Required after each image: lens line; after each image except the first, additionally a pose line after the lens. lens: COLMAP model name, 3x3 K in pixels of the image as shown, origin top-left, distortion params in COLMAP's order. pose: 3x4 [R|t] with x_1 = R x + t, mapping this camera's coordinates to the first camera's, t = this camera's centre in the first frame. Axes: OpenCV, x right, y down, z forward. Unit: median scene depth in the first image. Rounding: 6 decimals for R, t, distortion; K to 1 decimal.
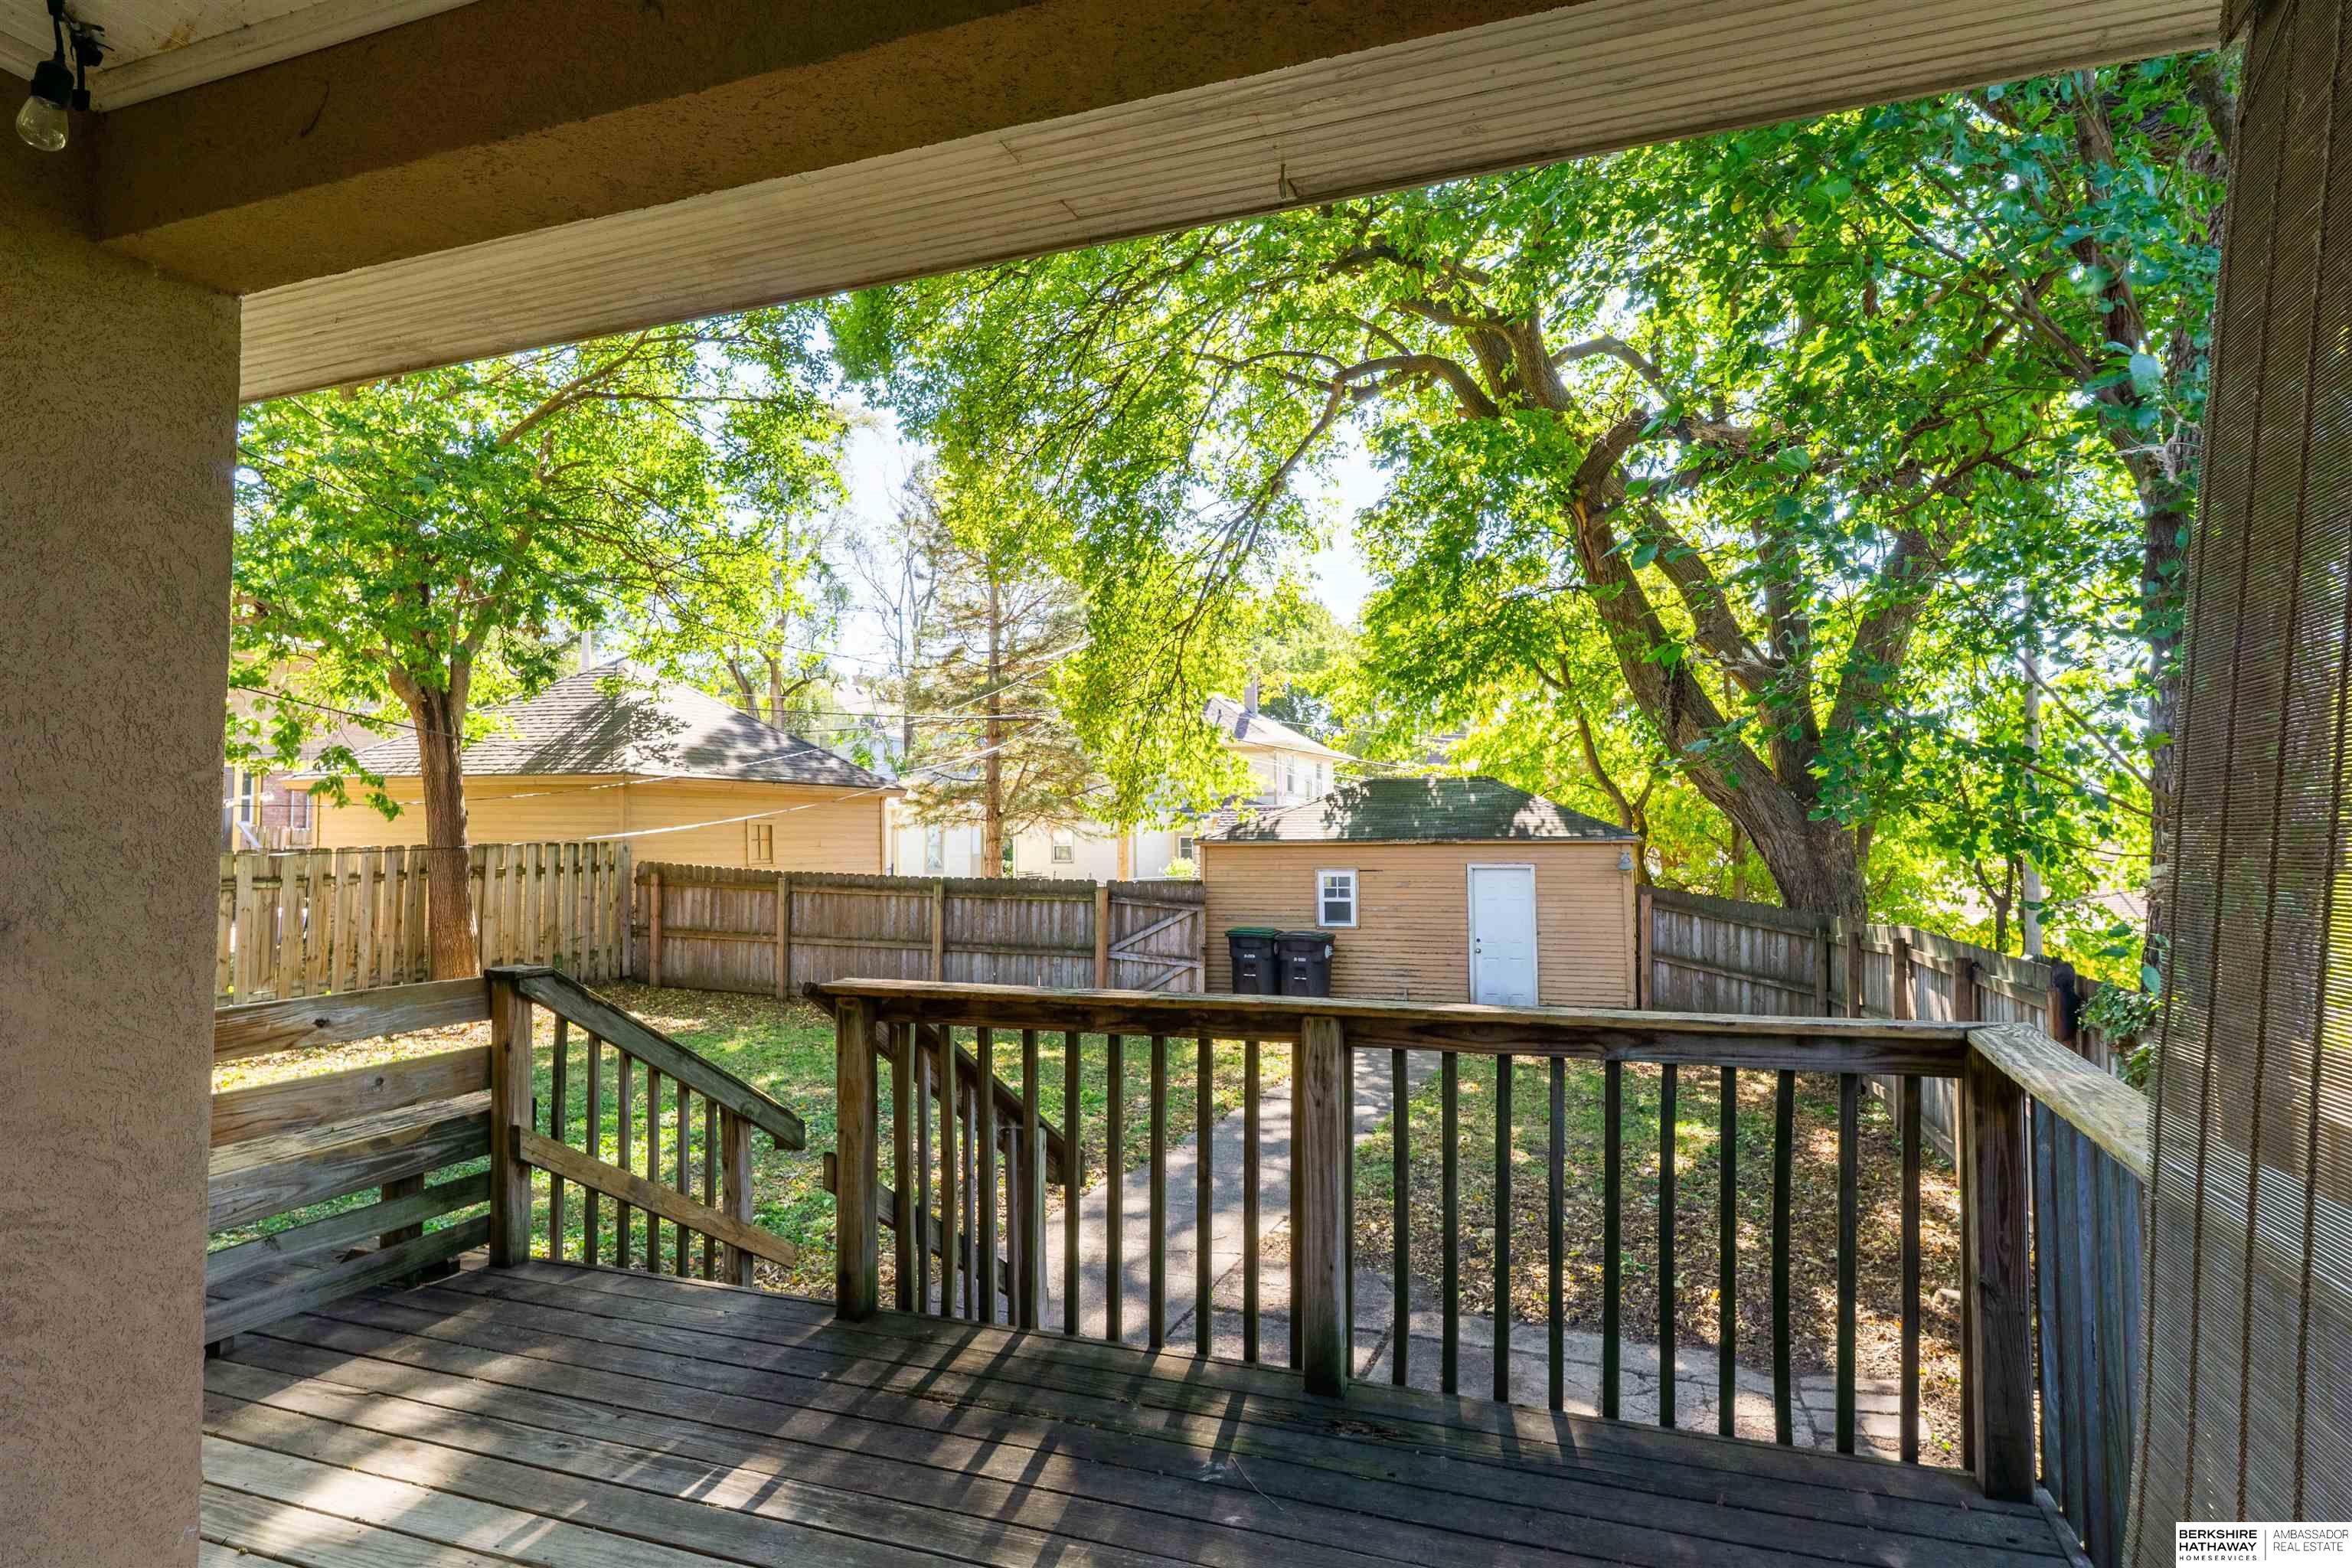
lens RADIAL K [[1309.6, 0, 1180.1], [0, 1309.6, 823.7], [0, 0, 1]] dist [-0.004167, -0.000126]
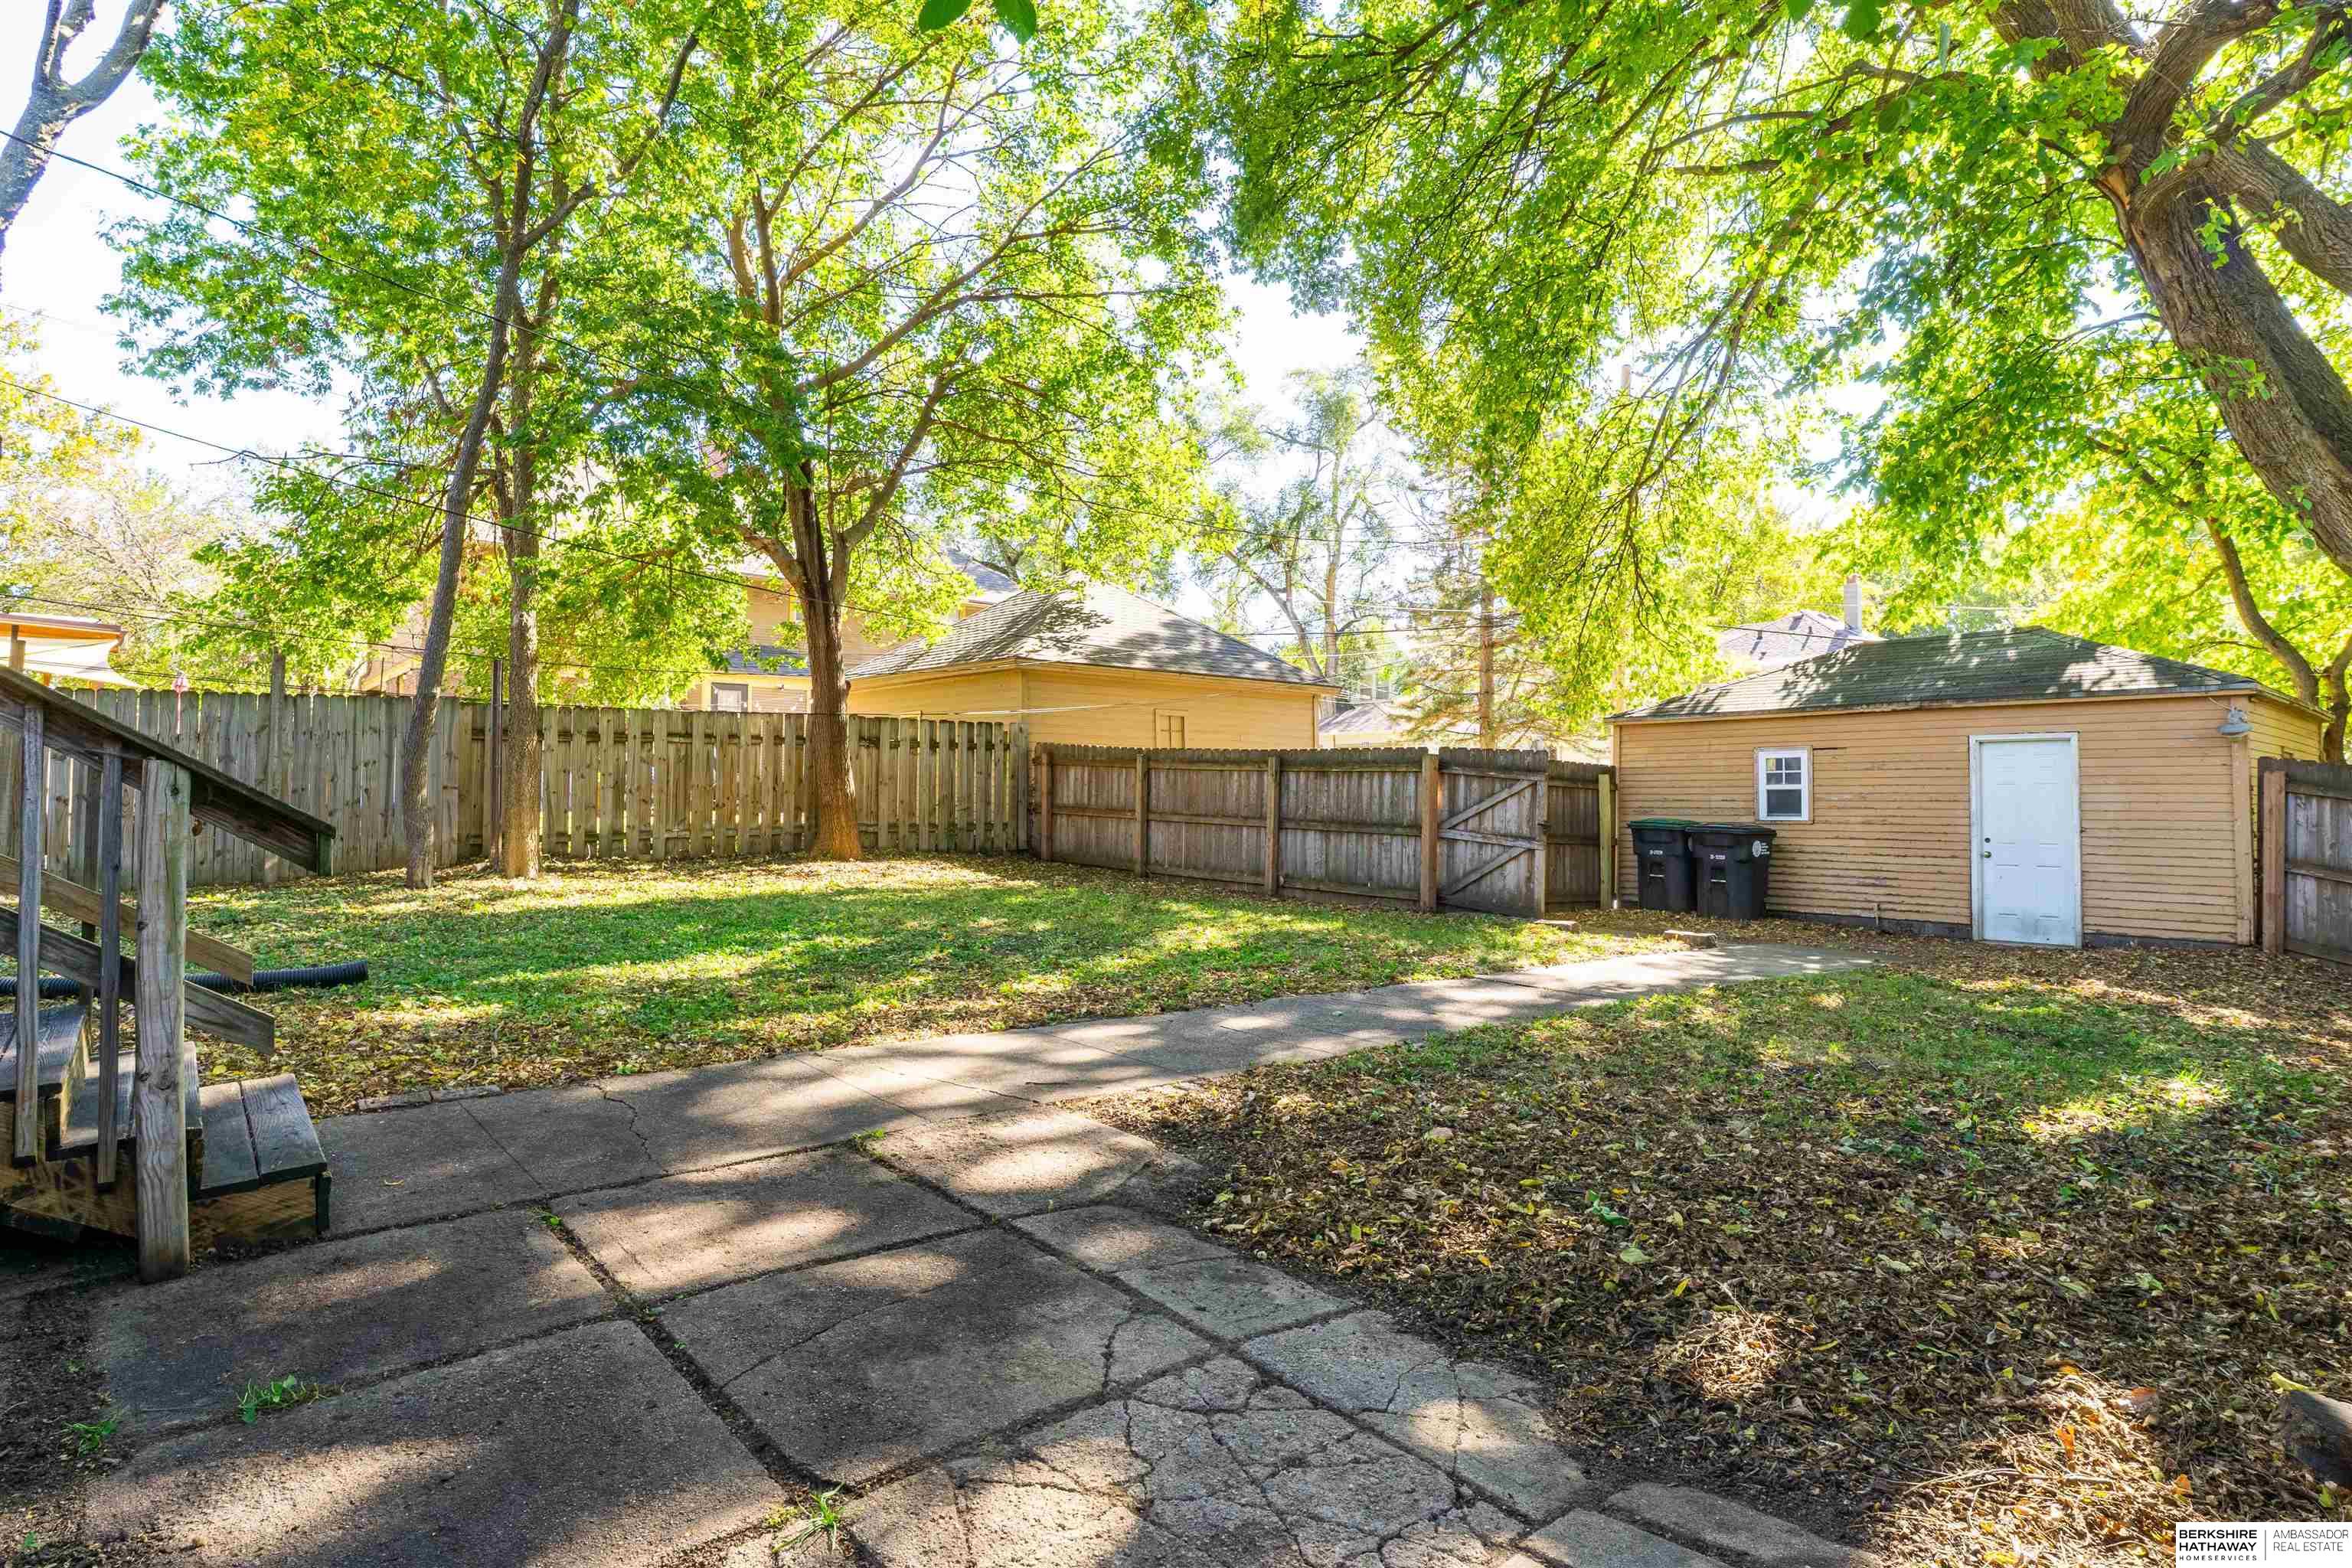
lens RADIAL K [[1214.7, 0, 1171.0], [0, 1214.7, 787.7], [0, 0, 1]] dist [-0.000727, 0.000908]
pose [[0.873187, 0.006878, -0.487338, 0.158897], [-0.007208, 0.999973, 0.001198, 0.062290], [0.487333, 0.002467, 0.873213, 0.192952]]
